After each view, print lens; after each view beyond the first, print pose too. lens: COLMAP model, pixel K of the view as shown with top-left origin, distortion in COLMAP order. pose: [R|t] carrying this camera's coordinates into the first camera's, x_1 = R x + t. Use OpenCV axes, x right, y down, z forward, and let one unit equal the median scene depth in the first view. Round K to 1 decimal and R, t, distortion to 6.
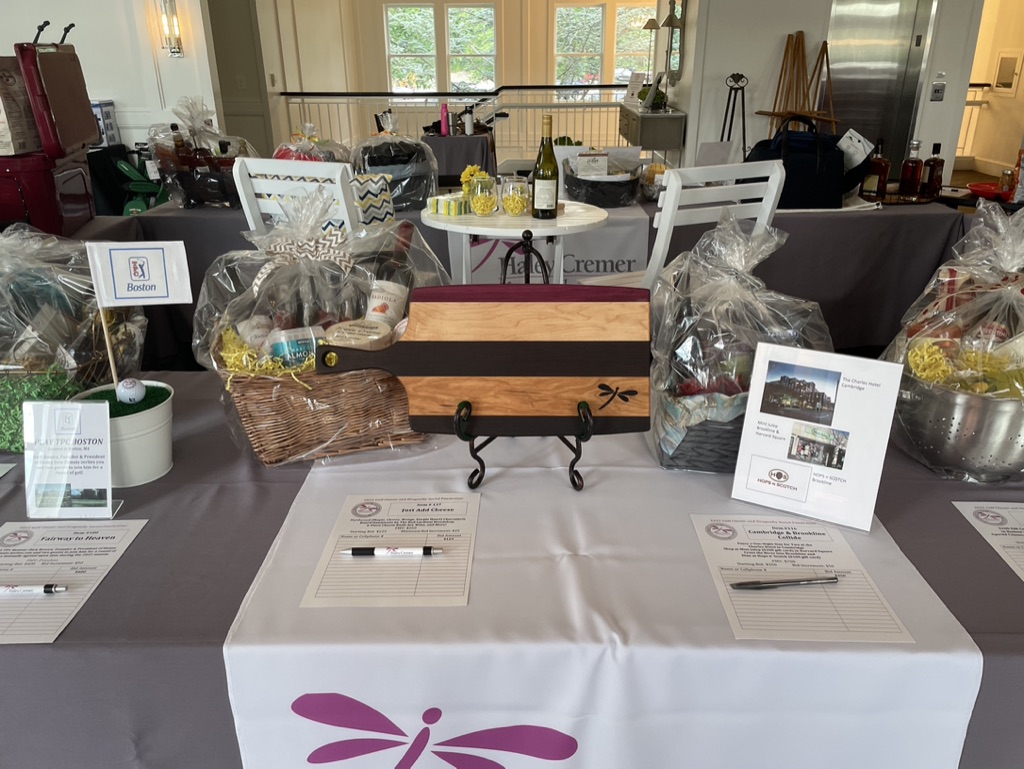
lens RADIAL K [[780.0, 0, 516.7], [0, 780.0, 373.2], [0, 0, 1]] dist [0.105038, -0.140466]
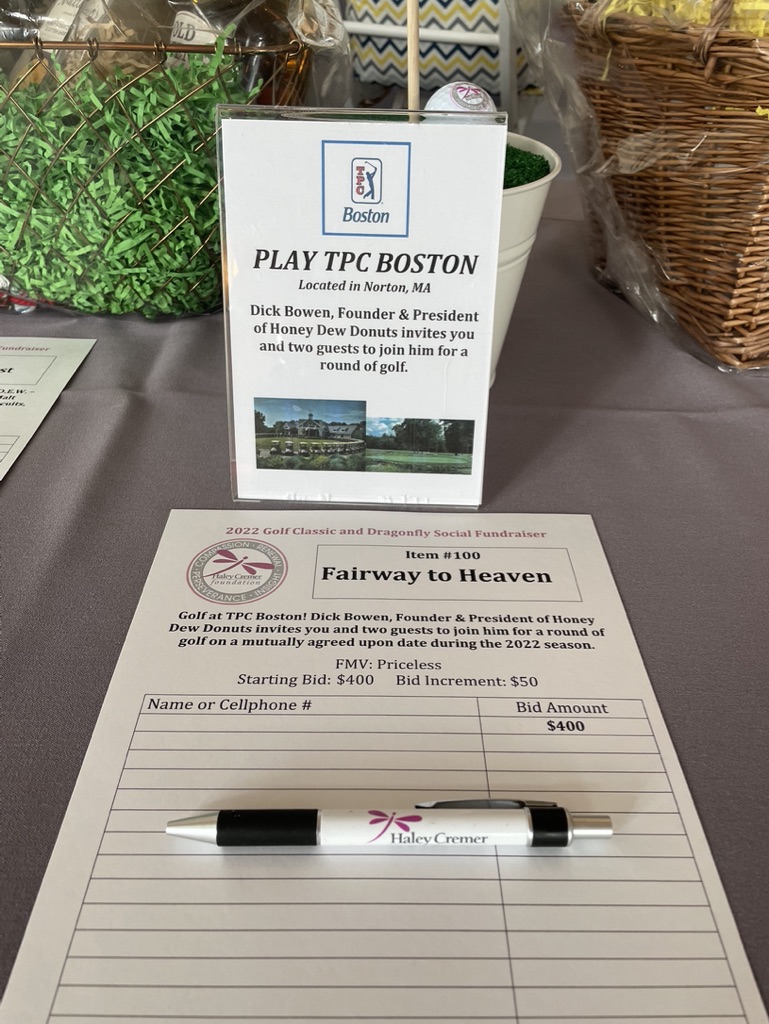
lens RADIAL K [[780.0, 0, 384.5], [0, 780.0, 512.0], [0, 0, 1]] dist [0.105038, -0.140466]
pose [[0.999523, 0.028686, 0.011445, -0.517472], [-0.030740, 0.959896, 0.278667, 0.087101], [-0.002992, -0.278886, 0.960319, 0.634710]]
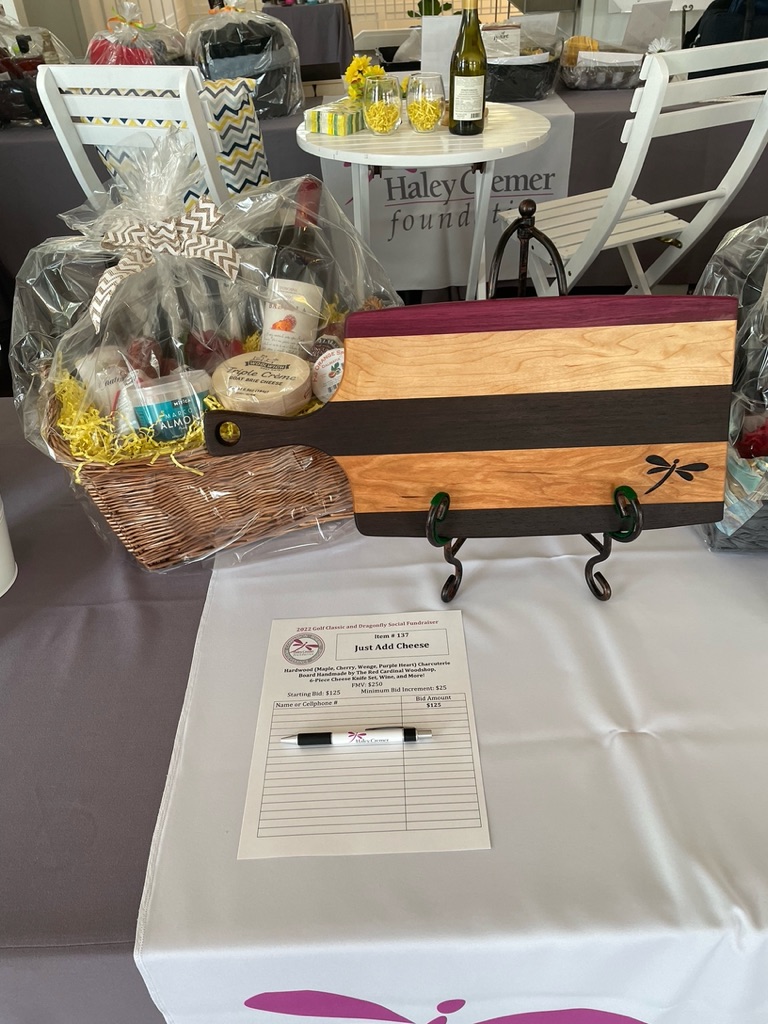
lens RADIAL K [[778.3, 0, 384.0], [0, 778.3, 512.0], [0, 0, 1]] dist [0.091627, -0.113916]
pose [[0.998824, -0.048468, -0.001430, -0.107544], [0.046935, 0.958976, 0.279576, -0.126397], [-0.012179, -0.279314, 0.960123, 0.349004]]
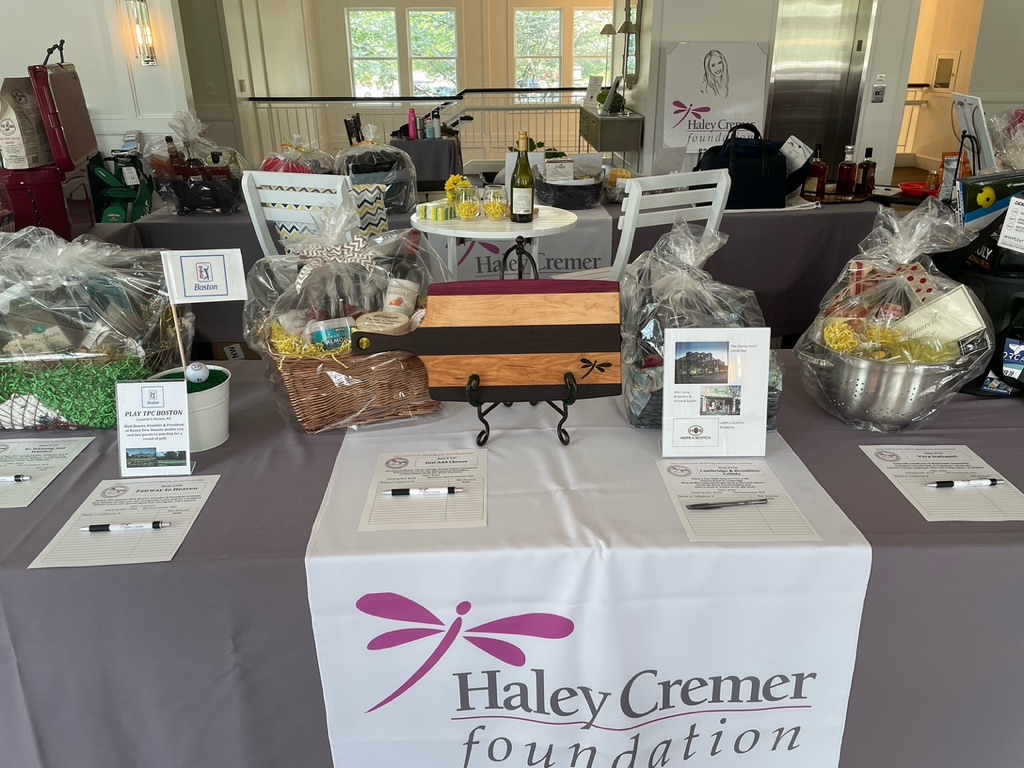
lens RADIAL K [[780.0, 0, 516.7], [0, 780.0, 372.7], [0, 0, 1]] dist [0.105038, -0.140466]
pose [[0.998712, -0.021665, 0.045870, -0.052844], [0.021570, 0.999764, 0.002580, 0.029870], [-0.045915, -0.001587, 0.998944, -0.234522]]
